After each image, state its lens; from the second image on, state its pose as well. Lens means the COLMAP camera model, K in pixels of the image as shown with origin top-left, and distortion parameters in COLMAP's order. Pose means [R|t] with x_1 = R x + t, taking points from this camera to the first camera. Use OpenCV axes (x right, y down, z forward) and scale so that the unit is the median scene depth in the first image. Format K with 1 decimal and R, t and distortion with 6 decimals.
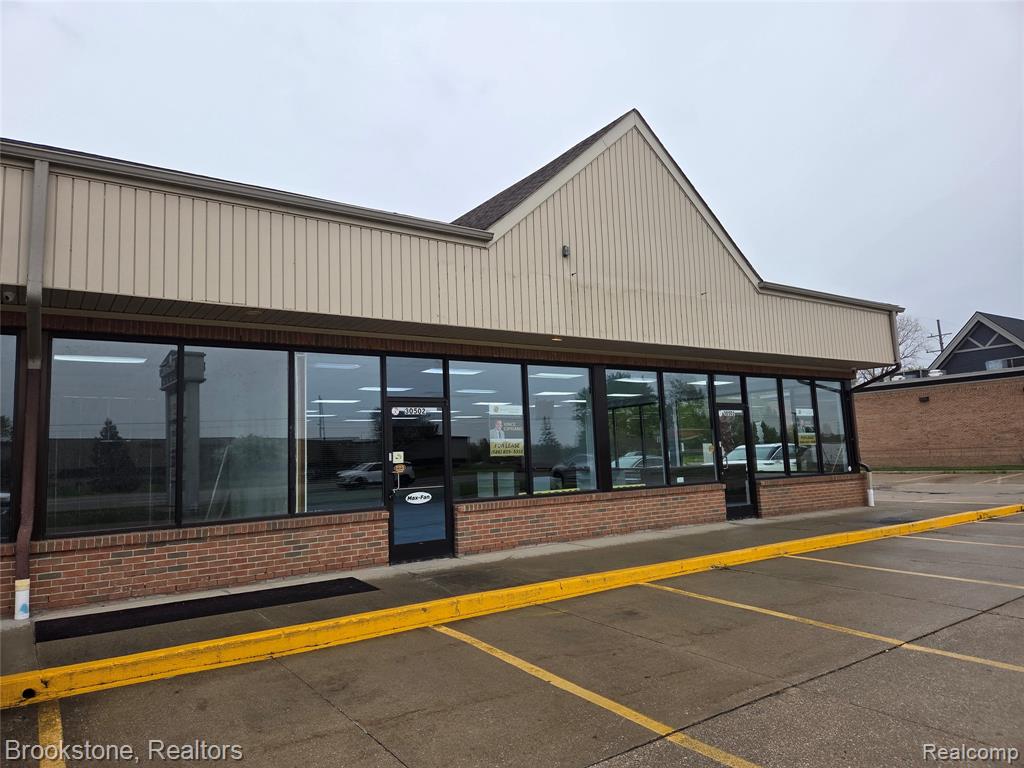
lens RADIAL K [[686.9, 0, 510.2], [0, 686.9, 380.7], [0, 0, 1]] dist [0.073079, -0.062425]
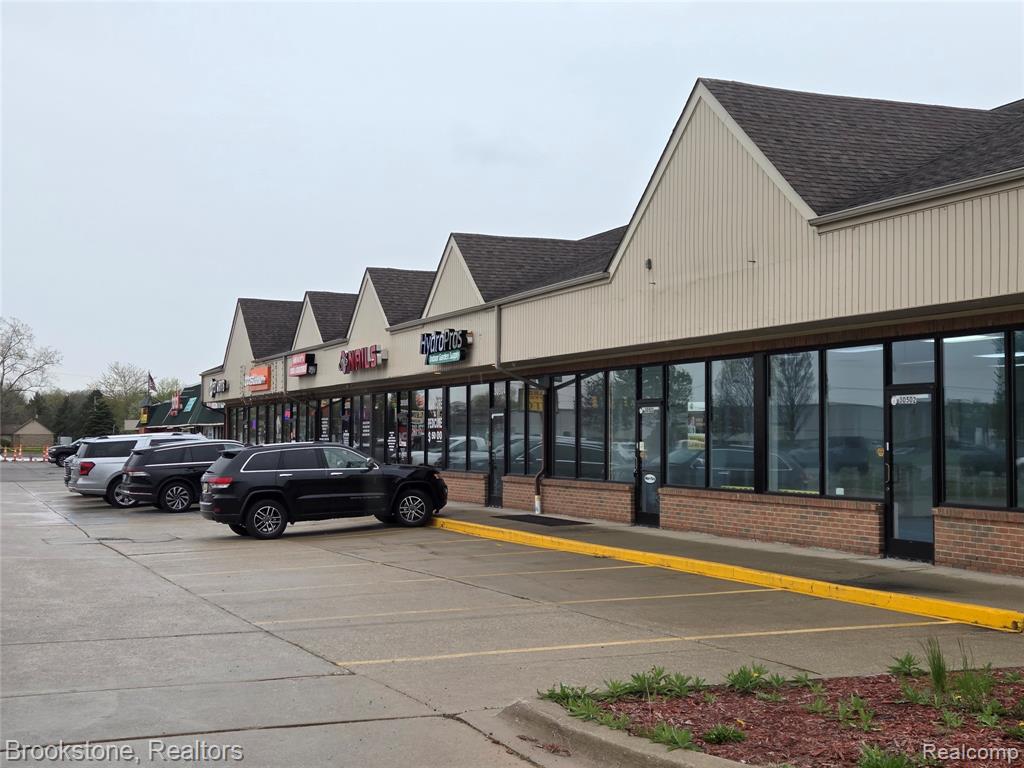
lens RADIAL K [[1370.9, 0, 512.0], [0, 1370.9, 383.7], [0, 0, 1]] dist [-0.004072, -0.002247]
pose [[-0.213540, 0.000990, -0.976934, 2.213685], [0.116042, 0.992946, -0.024358, 0.026166], [0.970018, -0.118567, -0.212148, 1.215603]]
